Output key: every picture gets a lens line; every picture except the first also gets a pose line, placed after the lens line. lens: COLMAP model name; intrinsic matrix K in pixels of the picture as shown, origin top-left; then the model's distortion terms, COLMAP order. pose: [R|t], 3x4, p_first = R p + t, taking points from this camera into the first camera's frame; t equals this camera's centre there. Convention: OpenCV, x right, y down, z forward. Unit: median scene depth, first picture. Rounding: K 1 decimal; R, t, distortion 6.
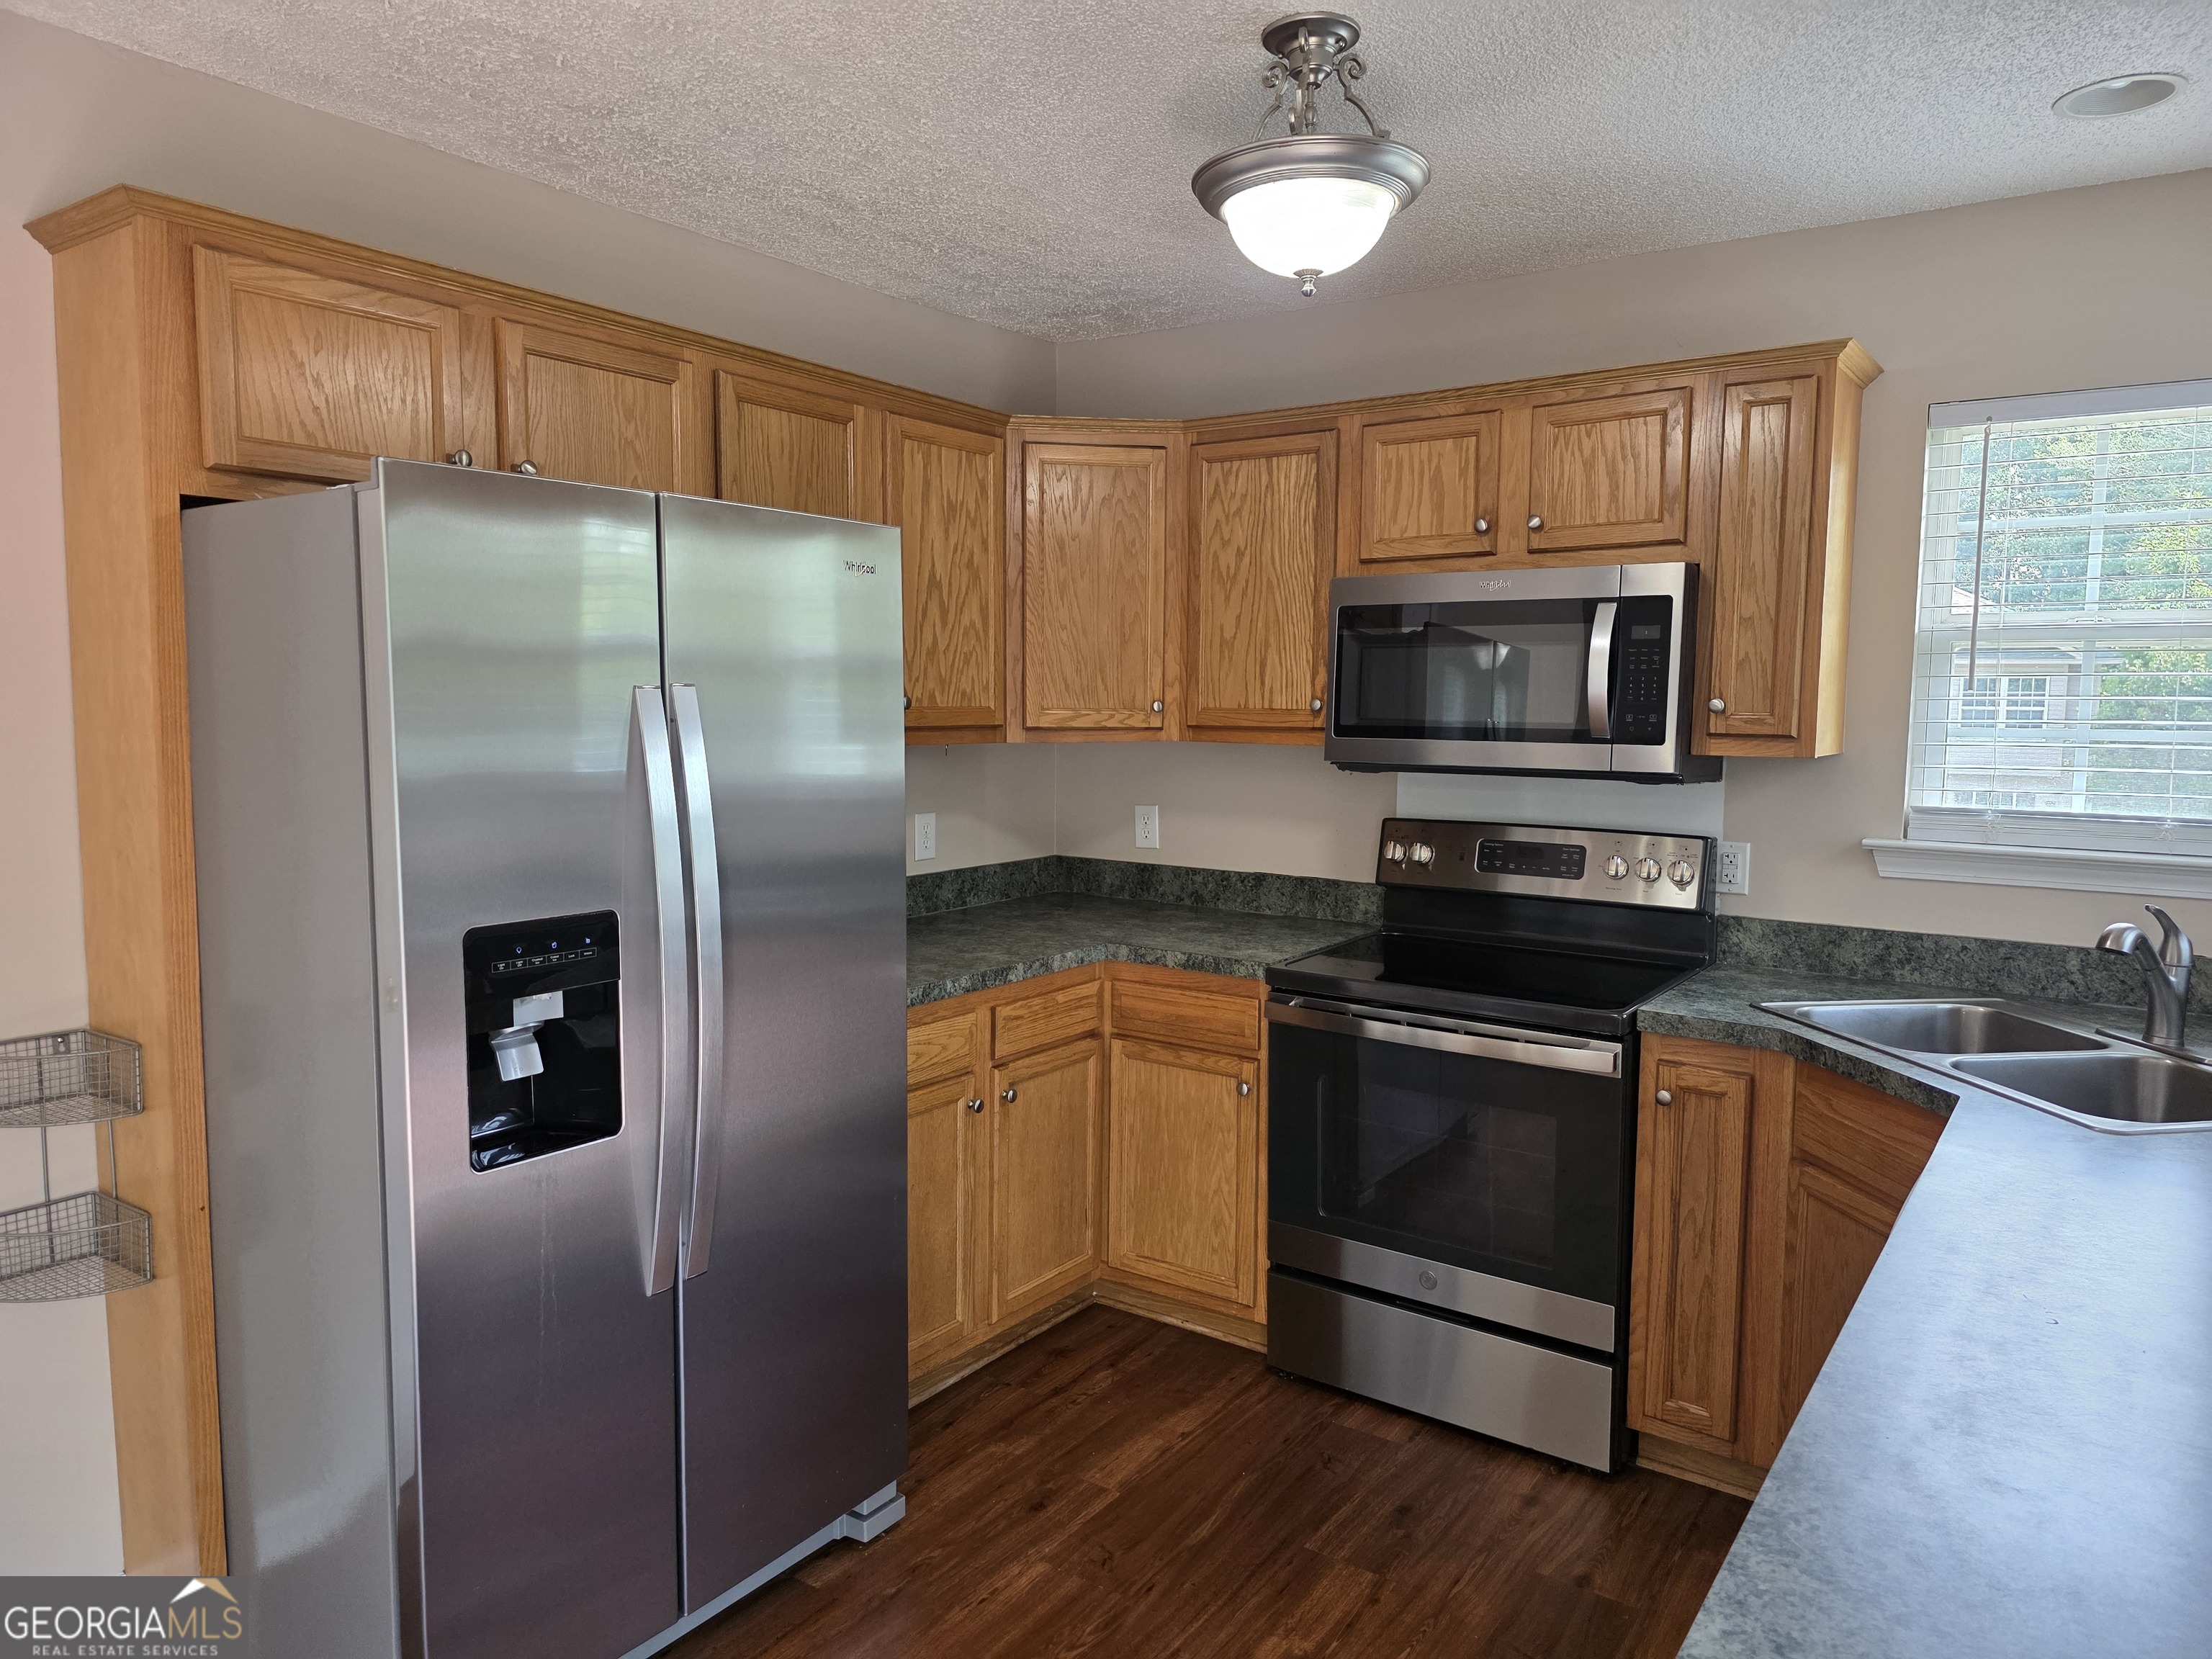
lens RADIAL K [[1482.5, 0, 1106.4], [0, 1482.5, 836.5], [0, 0, 1]] dist [0.112512, -0.152664]
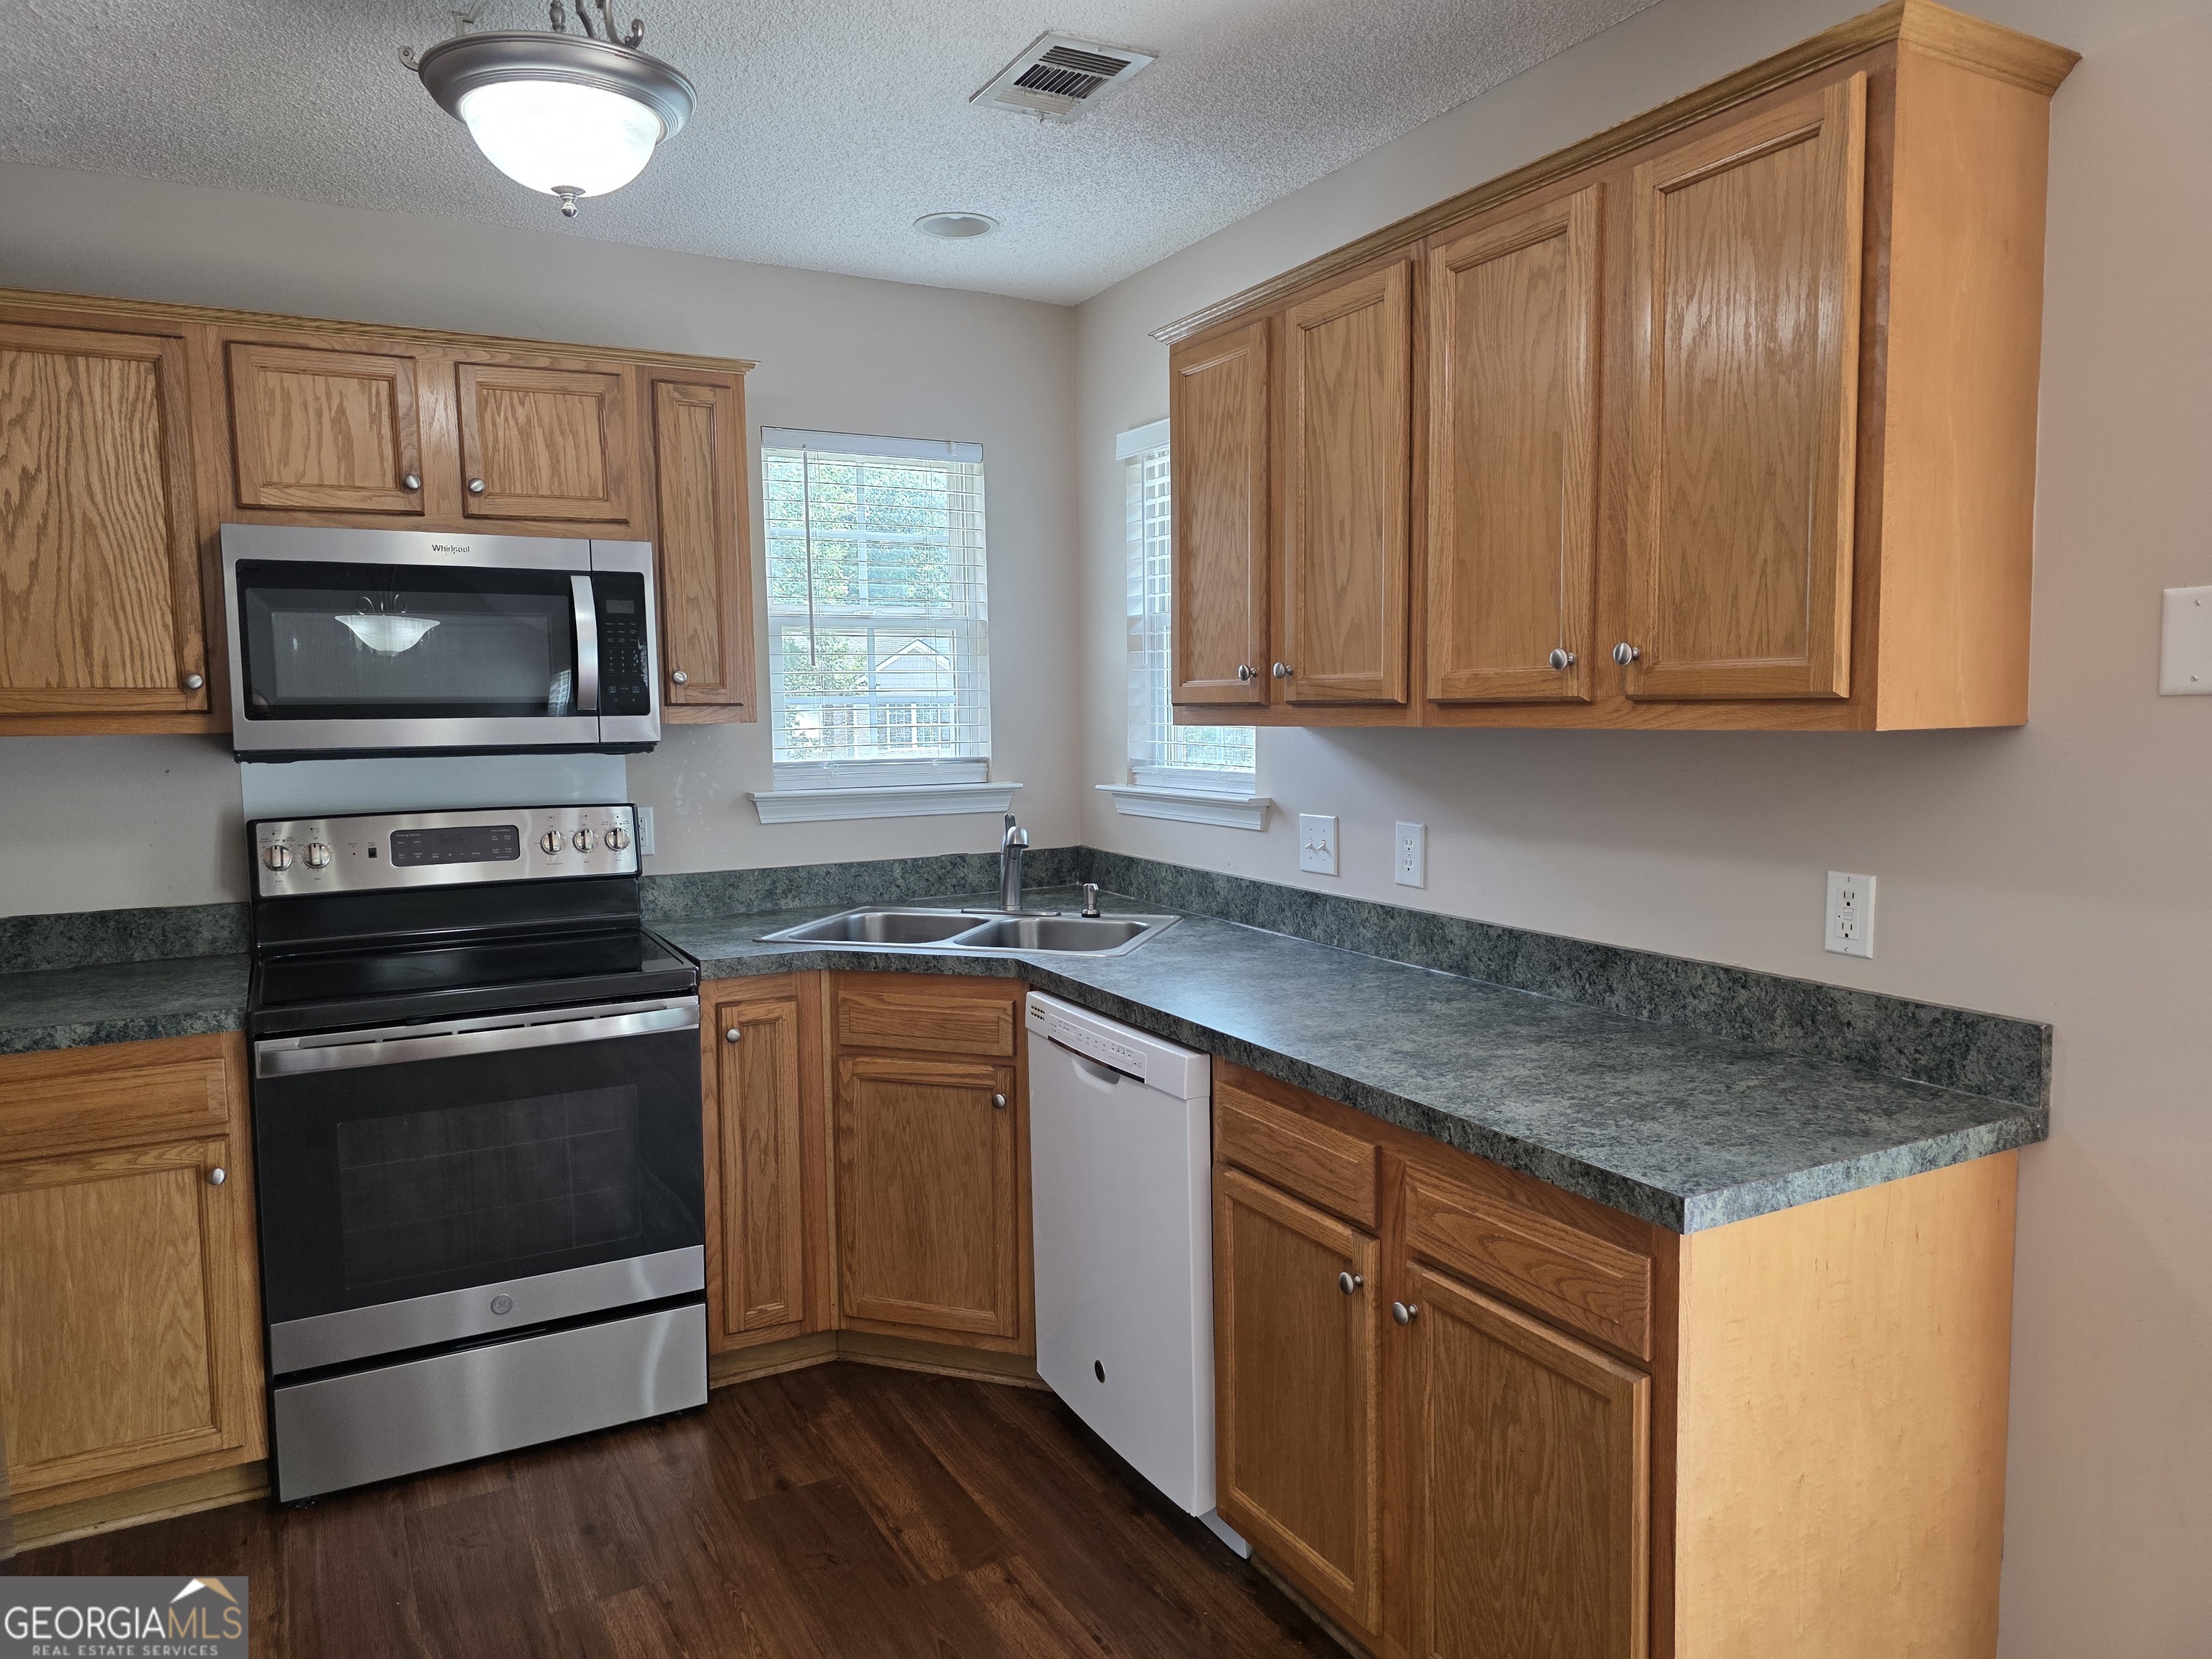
lens RADIAL K [[1487.4, 0, 1117.7], [0, 1487.4, 829.3], [0, 0, 1]] dist [0.078127, -0.077990]
pose [[0.440639, -0.096144, 0.892521, -0.400468], [0.101995, 0.993172, 0.056631, -0.006630], [-0.891871, 0.066079, 0.447436, 0.224430]]
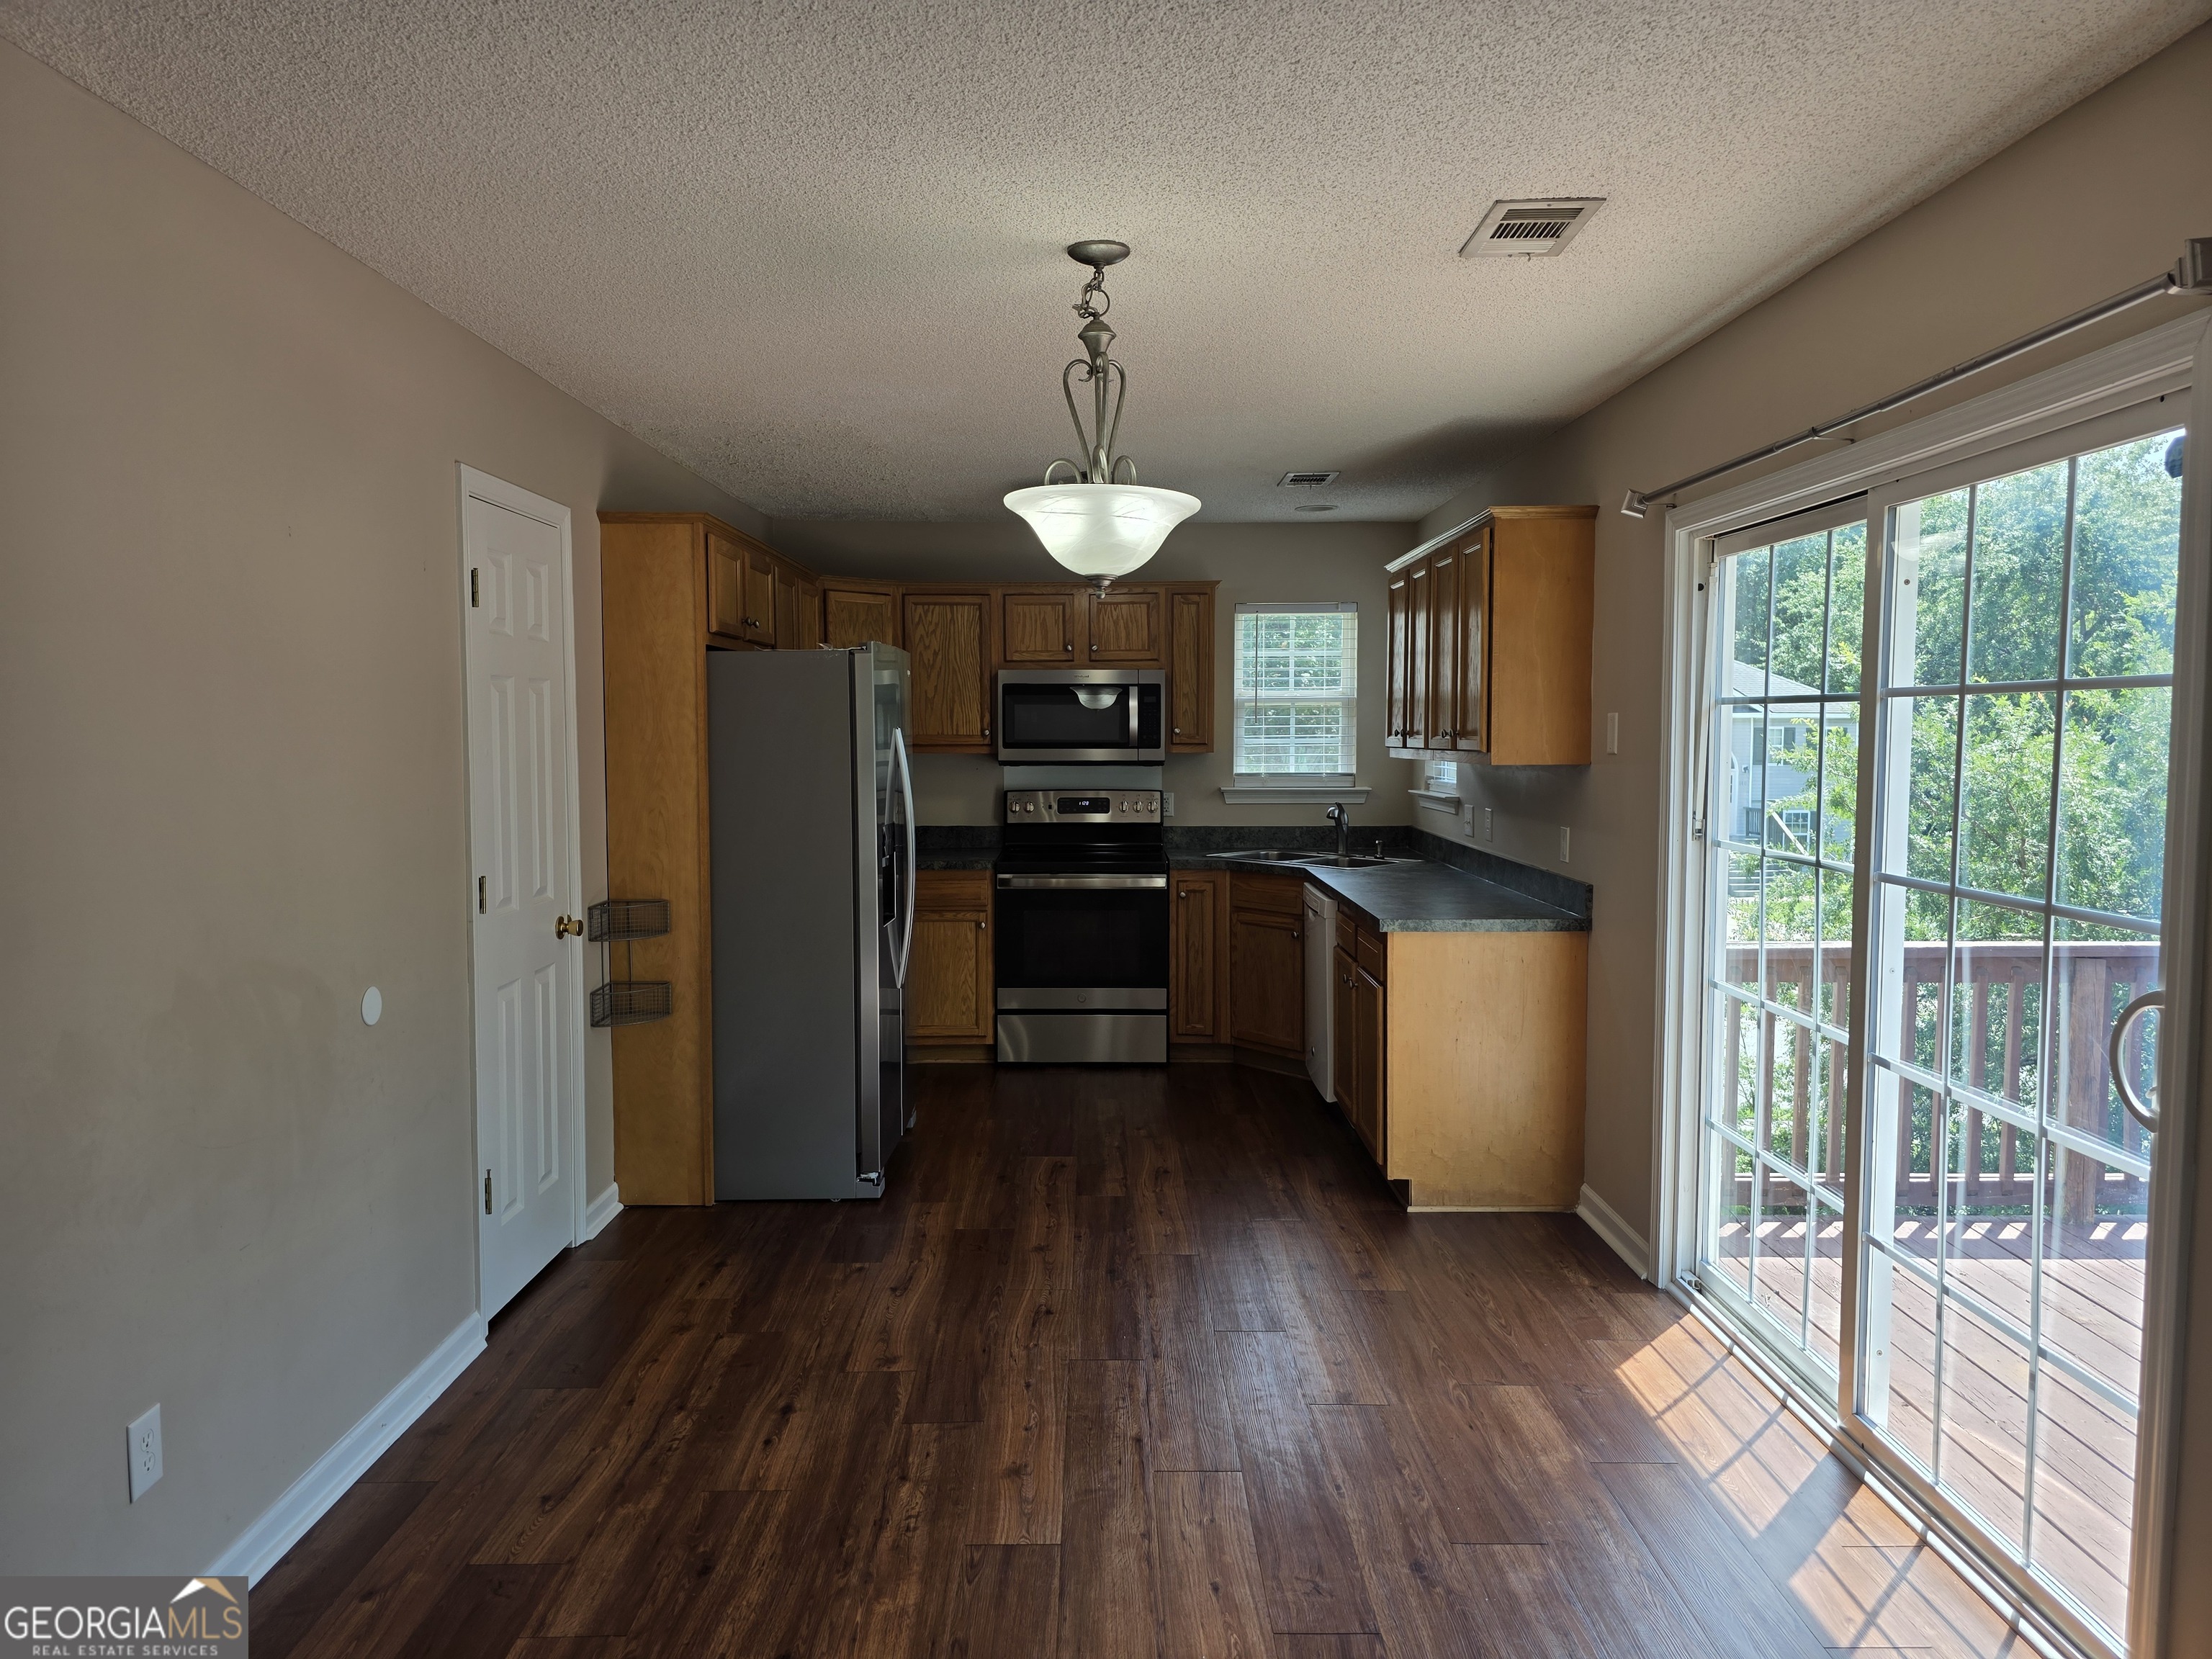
lens RADIAL K [[1487.4, 0, 1117.7], [0, 1487.4, 829.3], [0, 0, 1]] dist [0.078127, -0.077990]
pose [[0.812581, -0.051662, 0.580553, -0.938853], [0.065202, 0.997869, -0.002463, 0.059683], [-0.579189, 0.039855, 0.814218, -0.753761]]
